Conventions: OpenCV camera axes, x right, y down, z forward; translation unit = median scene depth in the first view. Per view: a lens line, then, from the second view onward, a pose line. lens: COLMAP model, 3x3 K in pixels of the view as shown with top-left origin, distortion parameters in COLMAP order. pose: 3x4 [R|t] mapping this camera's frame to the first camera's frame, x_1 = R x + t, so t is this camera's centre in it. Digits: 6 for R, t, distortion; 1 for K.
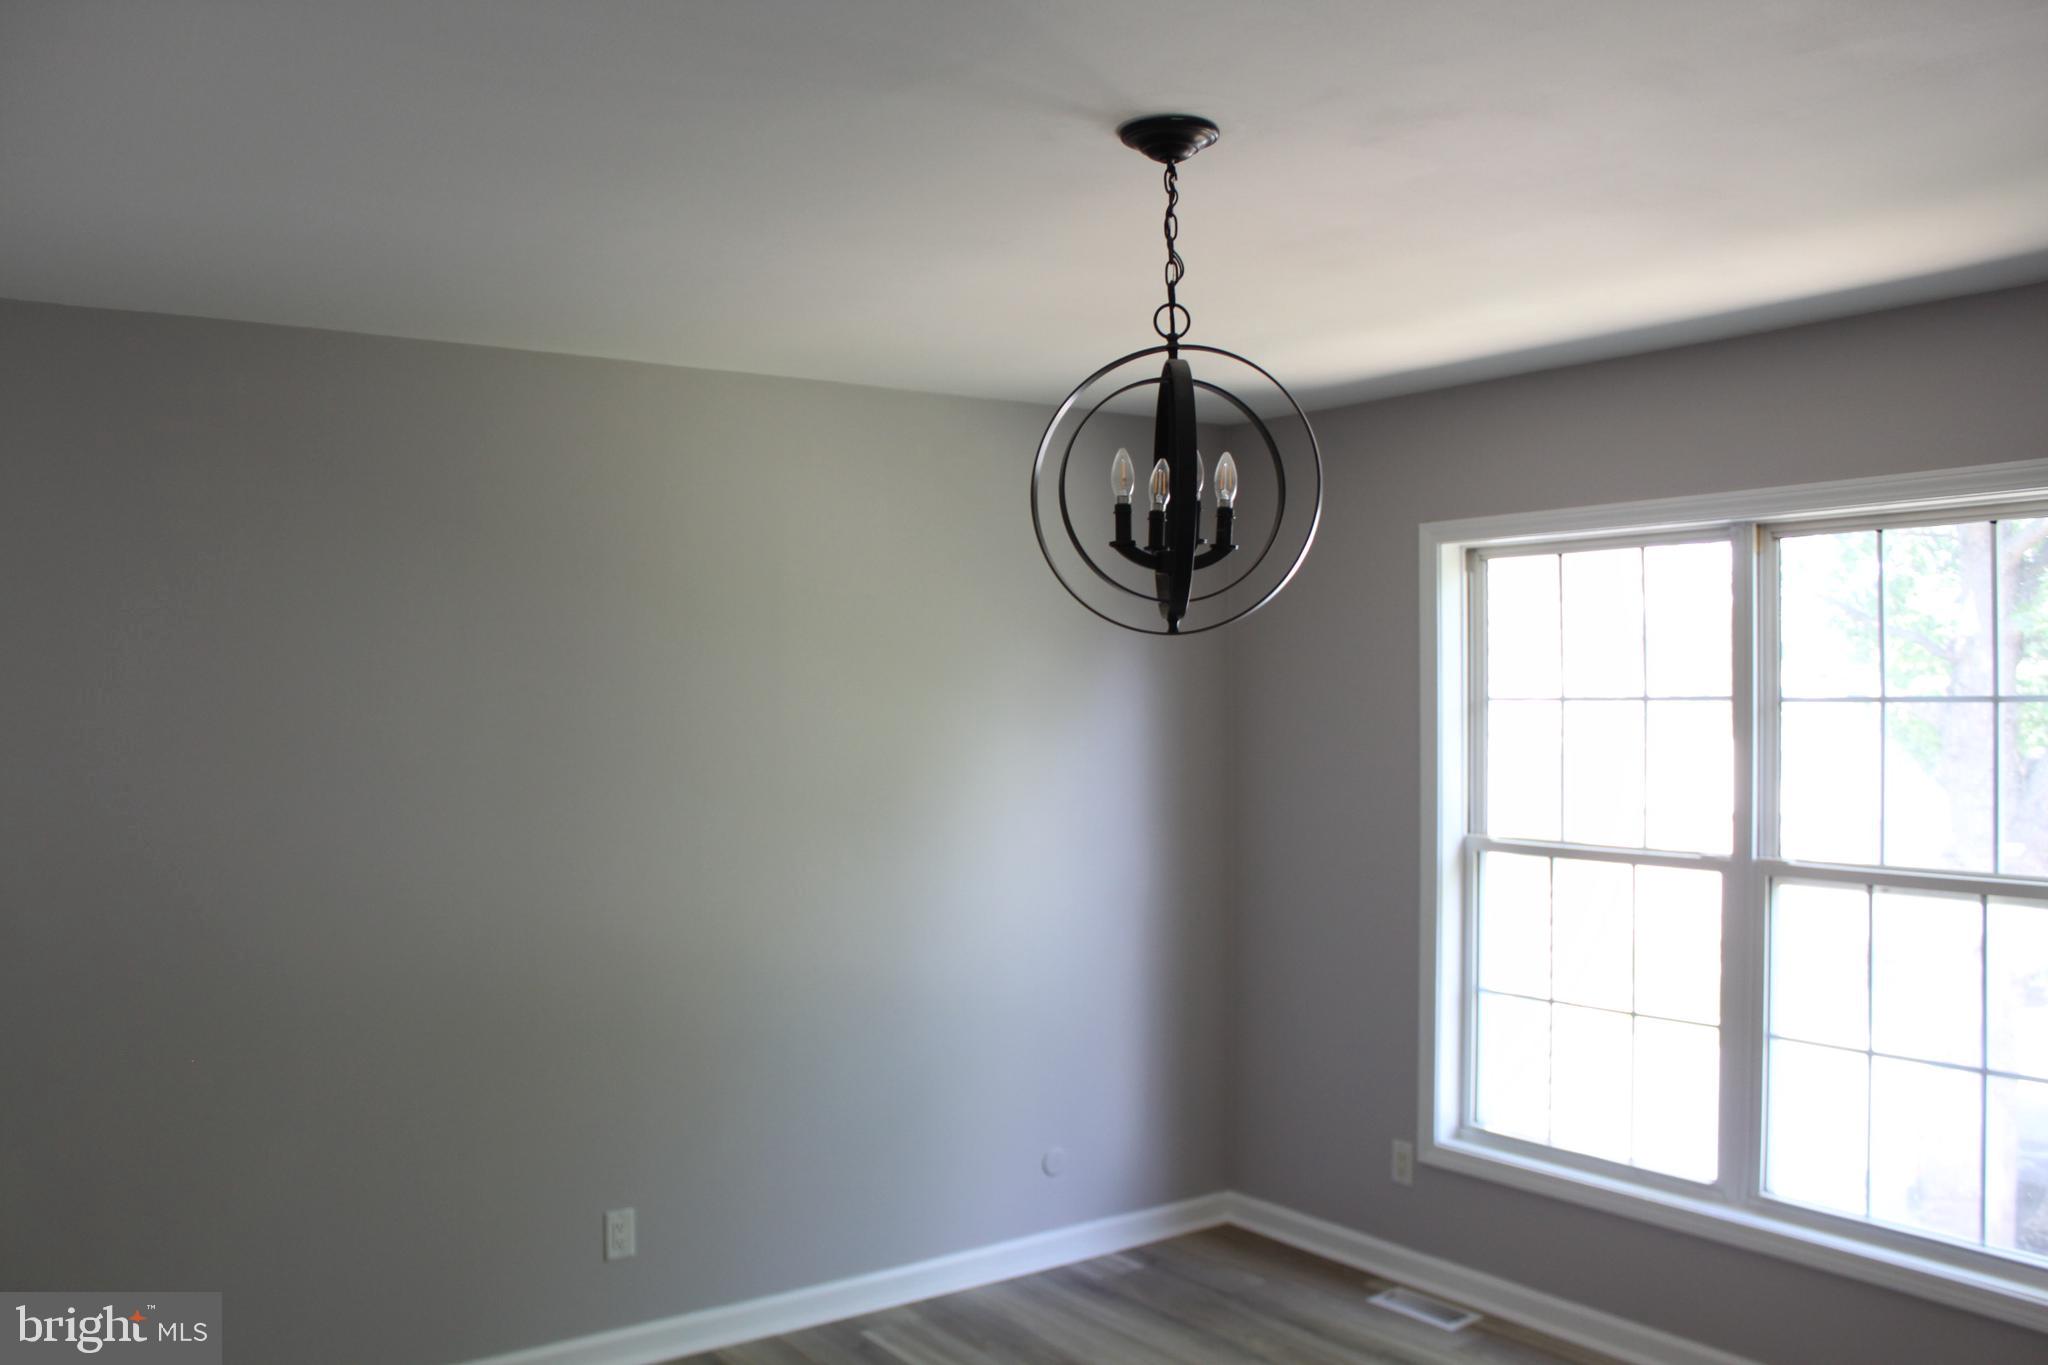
lens RADIAL K [[1708.5, 0, 1011.5], [0, 1708.5, 695.6], [0, 0, 1]] dist [-0.162606, 0.127464]
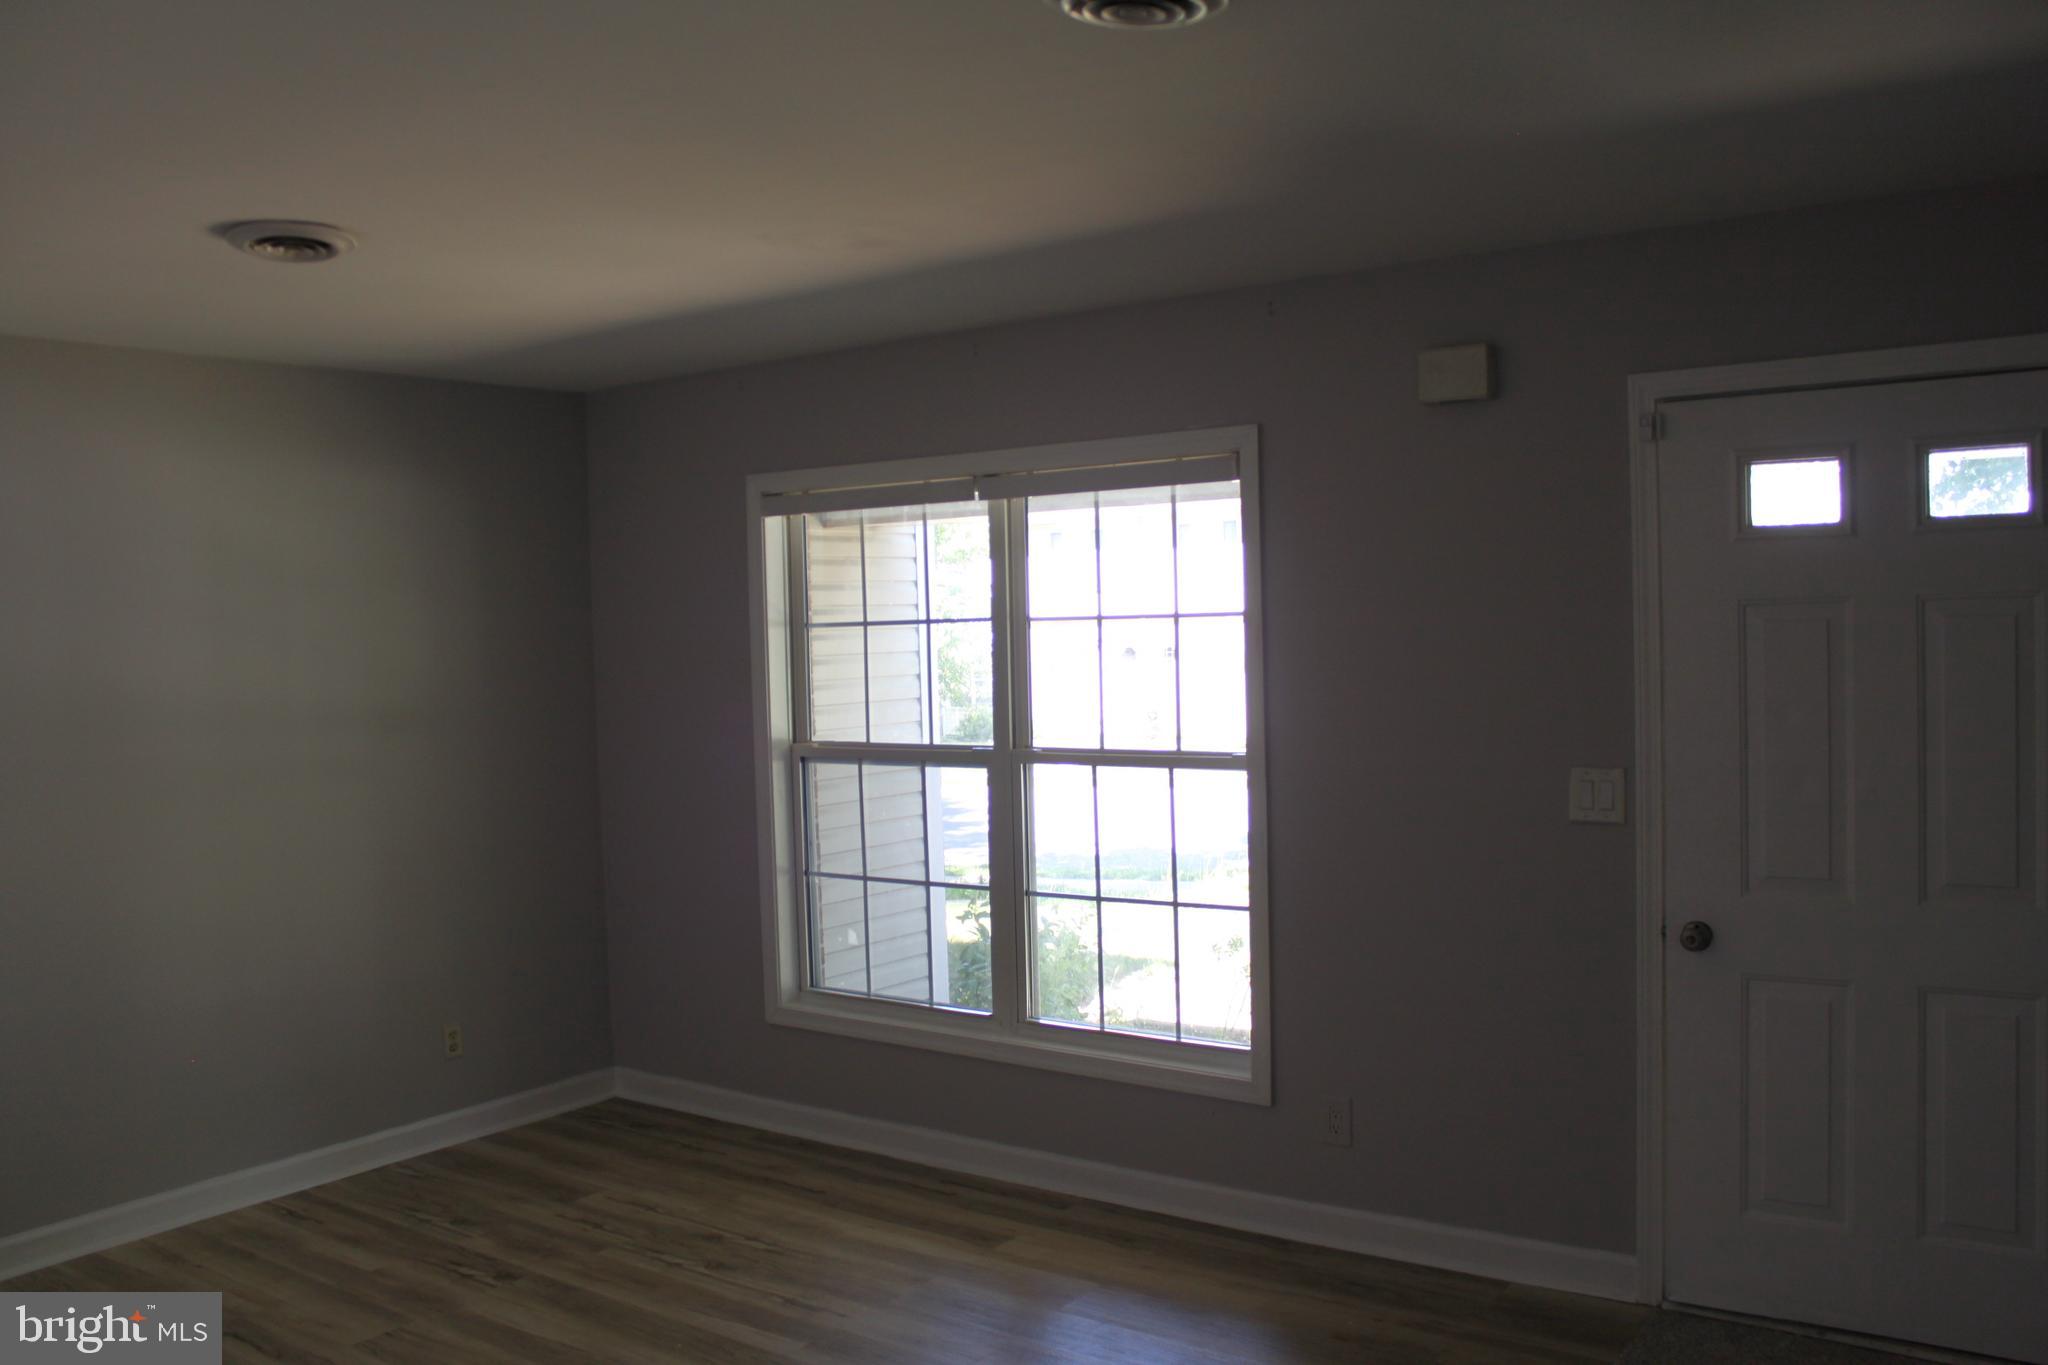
lens RADIAL K [[1661.6, 0, 1127.7], [0, 1661.6, 735.9], [0, 0, 1]] dist [-0.003482, -0.237696]
pose [[0.943147, -0.057536, 0.327358, 0.124701], [0.035320, 0.996676, 0.073414, 0.000546], [-0.330494, -0.057678, 0.942044, -0.190759]]
